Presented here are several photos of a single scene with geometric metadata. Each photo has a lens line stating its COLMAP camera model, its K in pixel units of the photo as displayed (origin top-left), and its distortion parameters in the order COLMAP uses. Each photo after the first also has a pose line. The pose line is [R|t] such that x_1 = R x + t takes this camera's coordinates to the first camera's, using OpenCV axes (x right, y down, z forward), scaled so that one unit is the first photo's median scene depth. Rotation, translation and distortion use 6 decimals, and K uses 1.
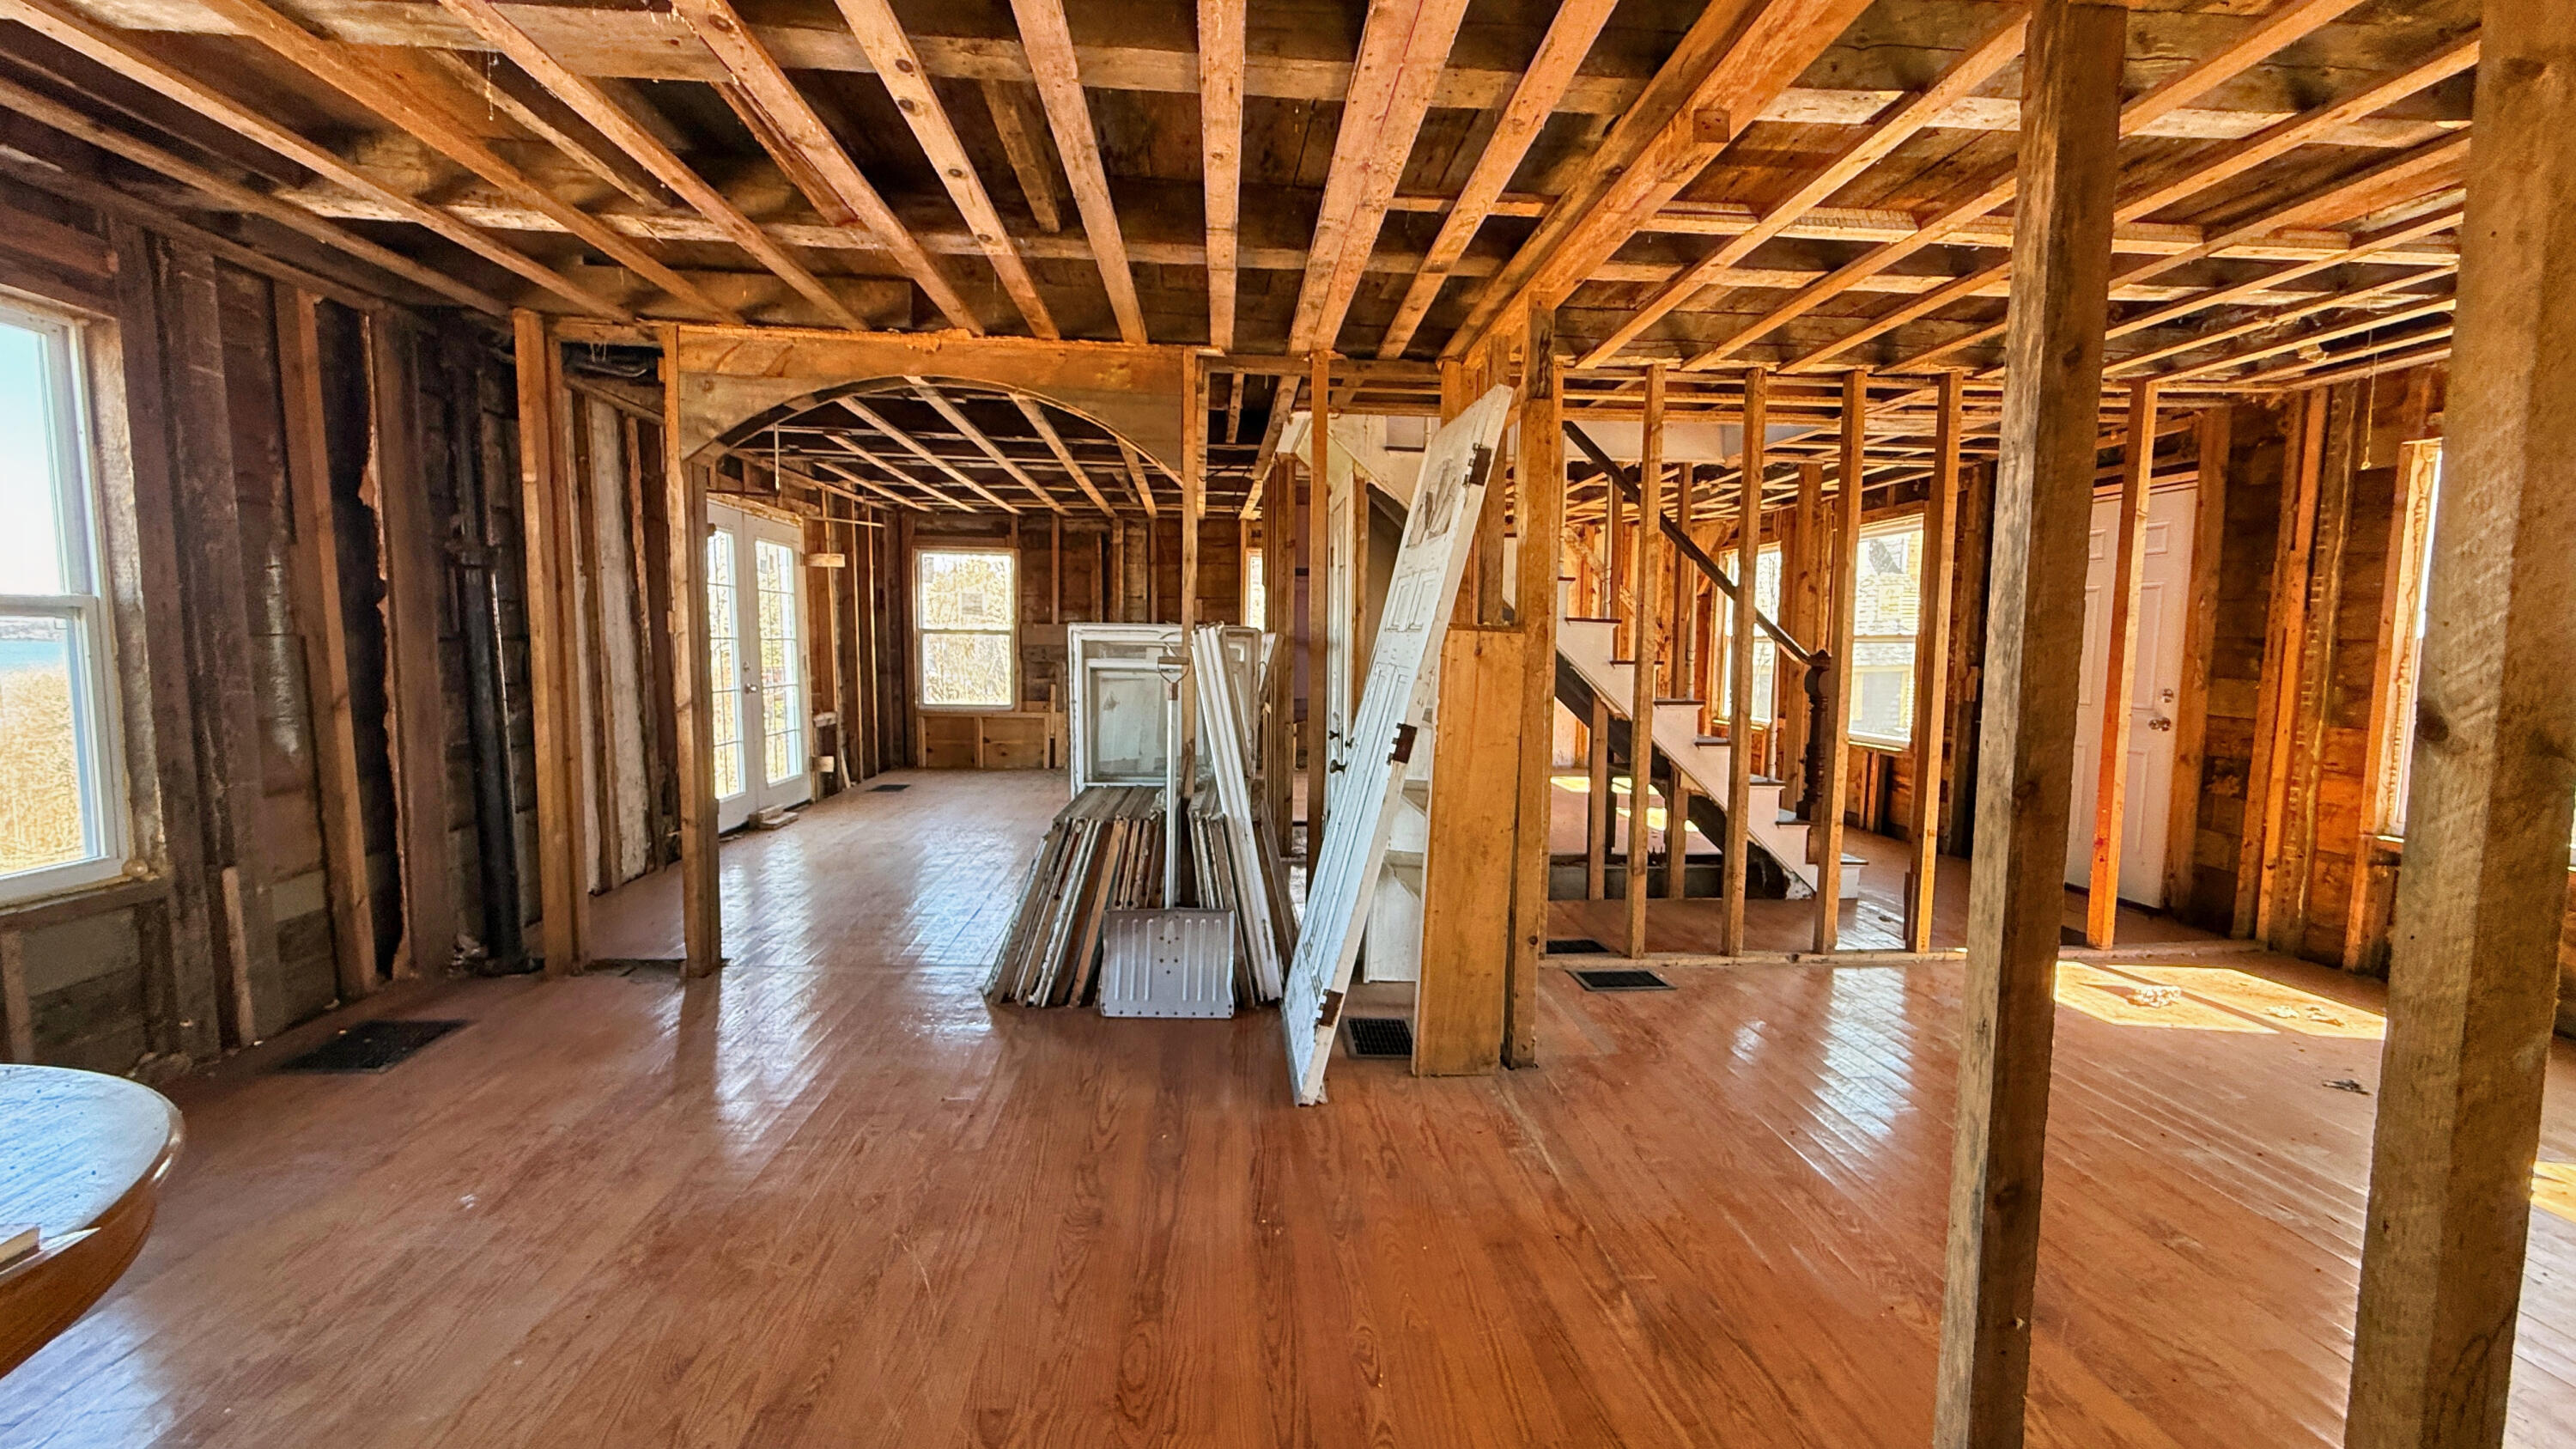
lens RADIAL K [[1026.4, 0, 1288.0], [0, 1026.4, 724.5], [0, 0, 1]] dist [0.002079, 0.000241]
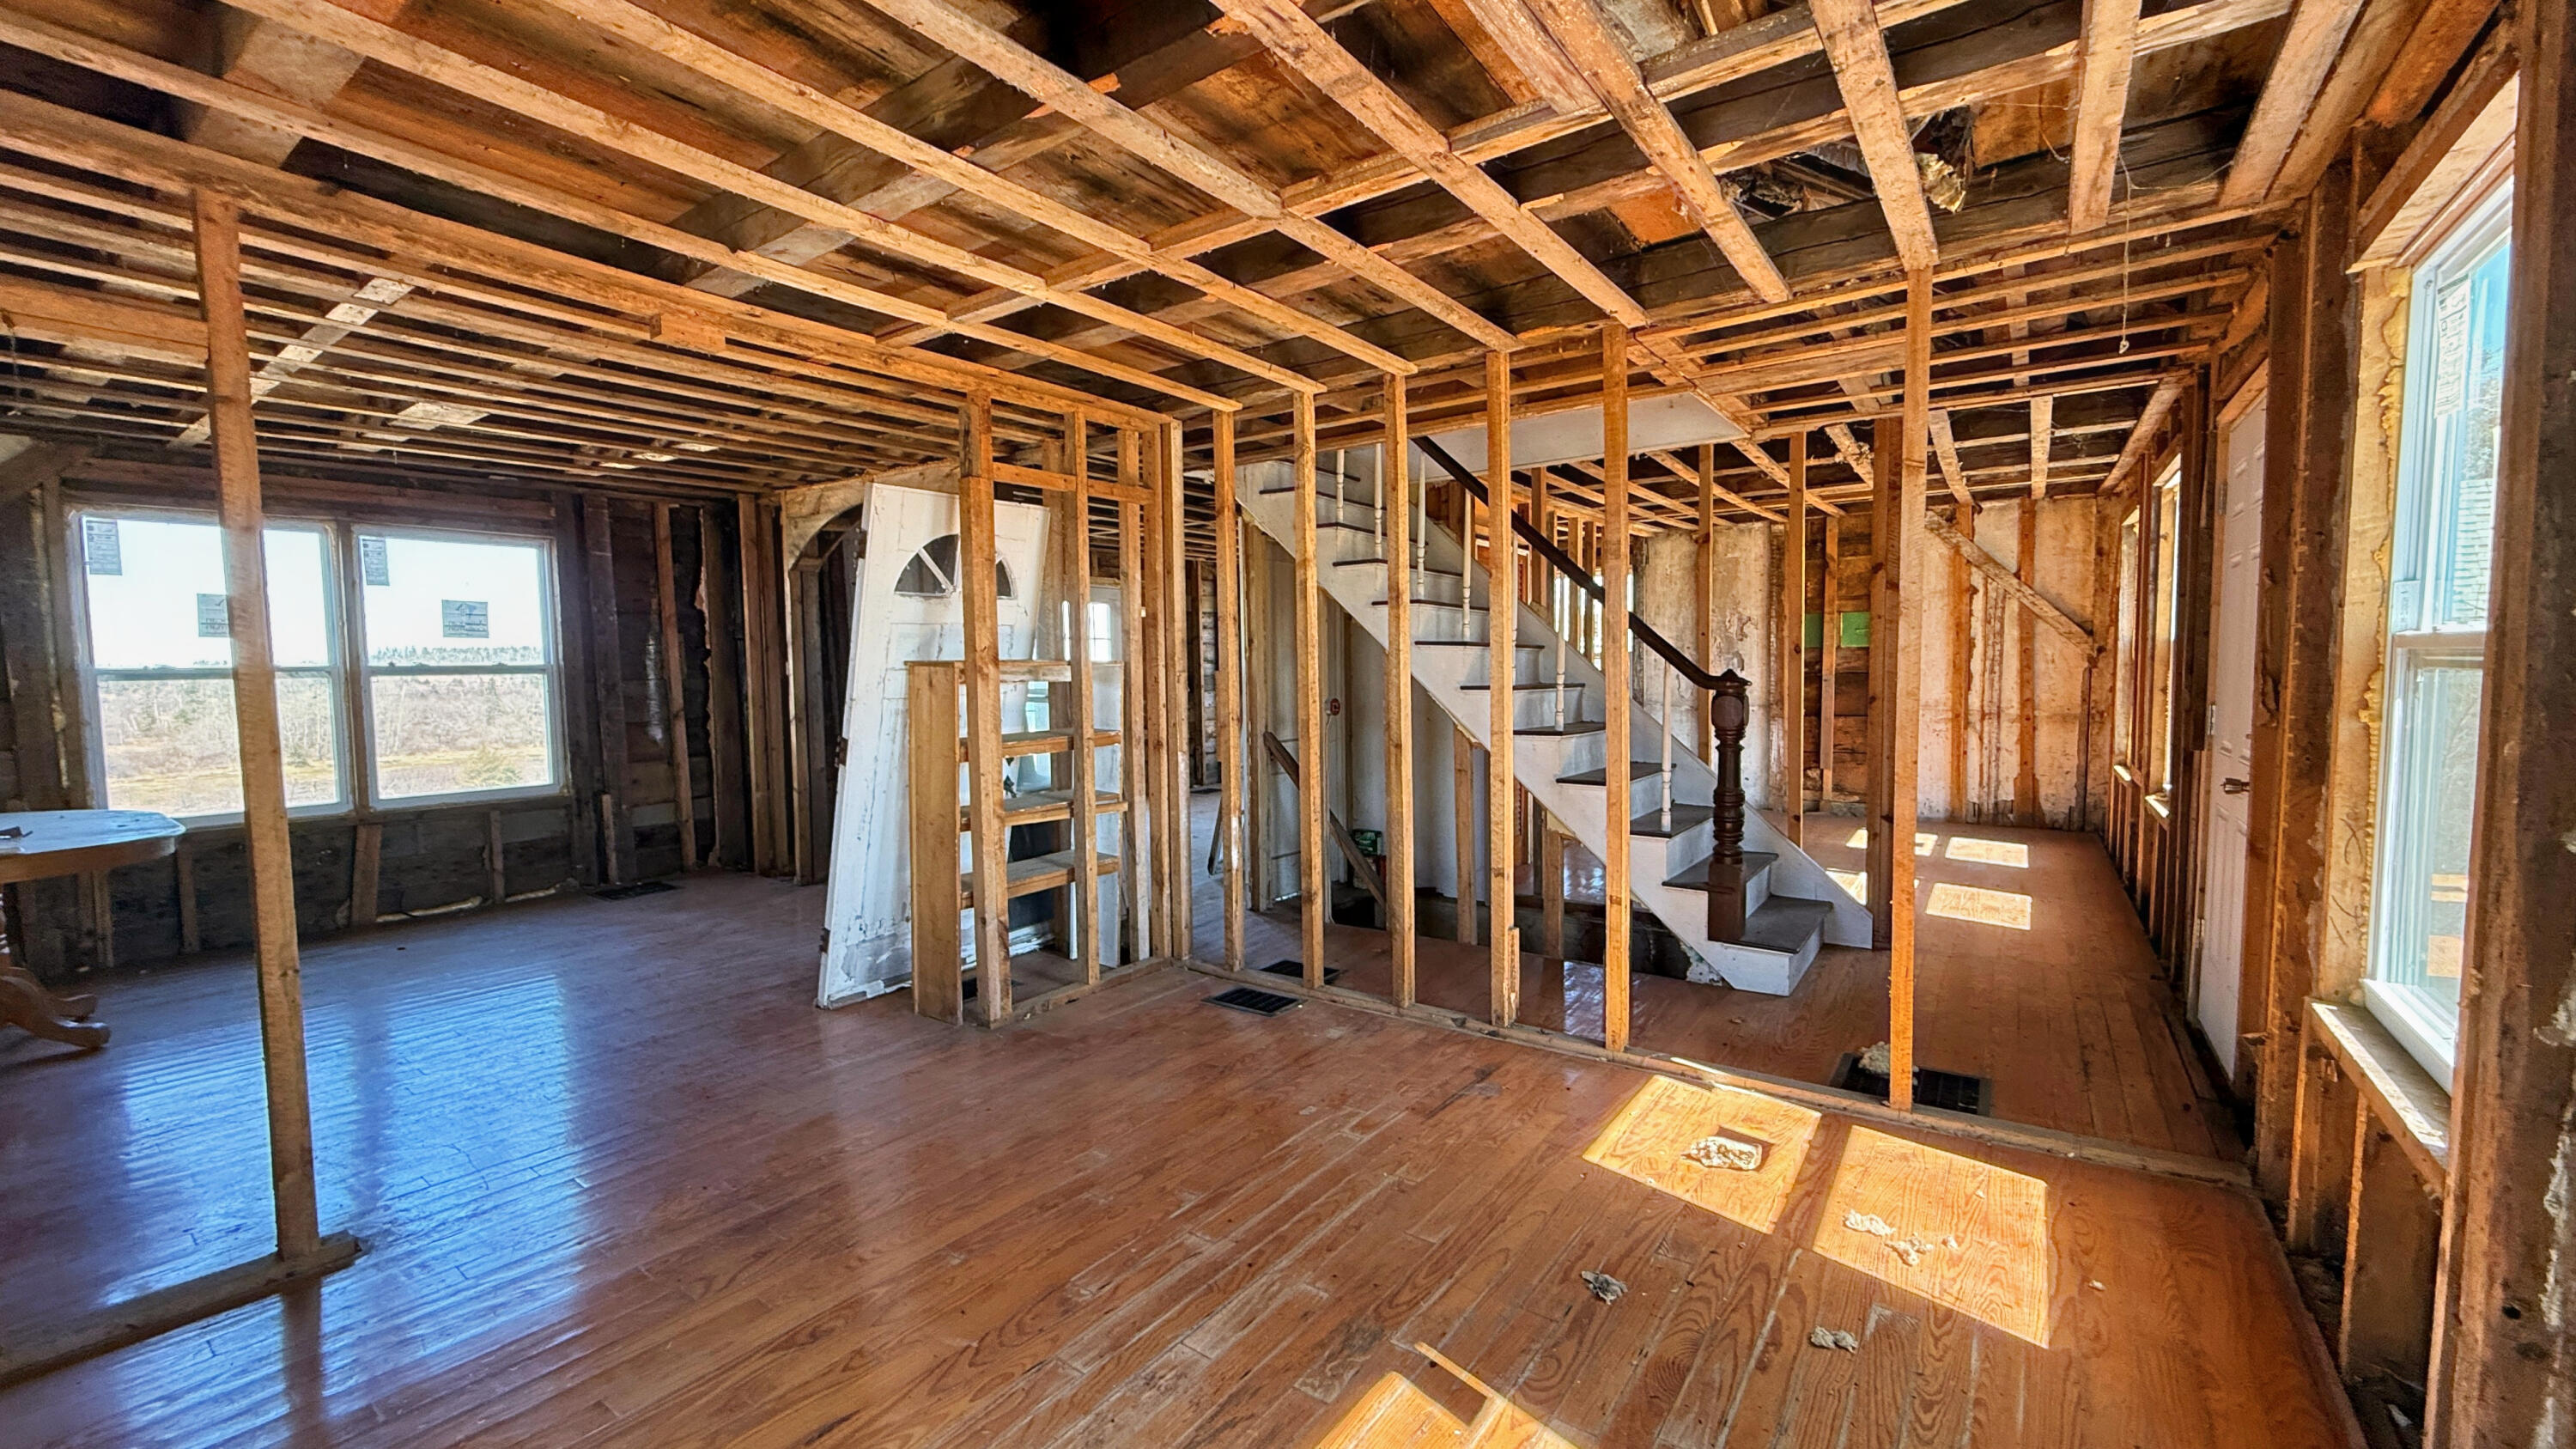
lens RADIAL K [[1026.4, 0, 1288.0], [0, 1026.4, 724.5], [0, 0, 1]] dist [0.002079, 0.000241]
pose [[0.762581, 0.015812, -0.646699, 0.933756], [-0.032095, 0.999395, -0.013410, -0.010916], [0.646096, 0.030982, 0.762627, 0.222477]]
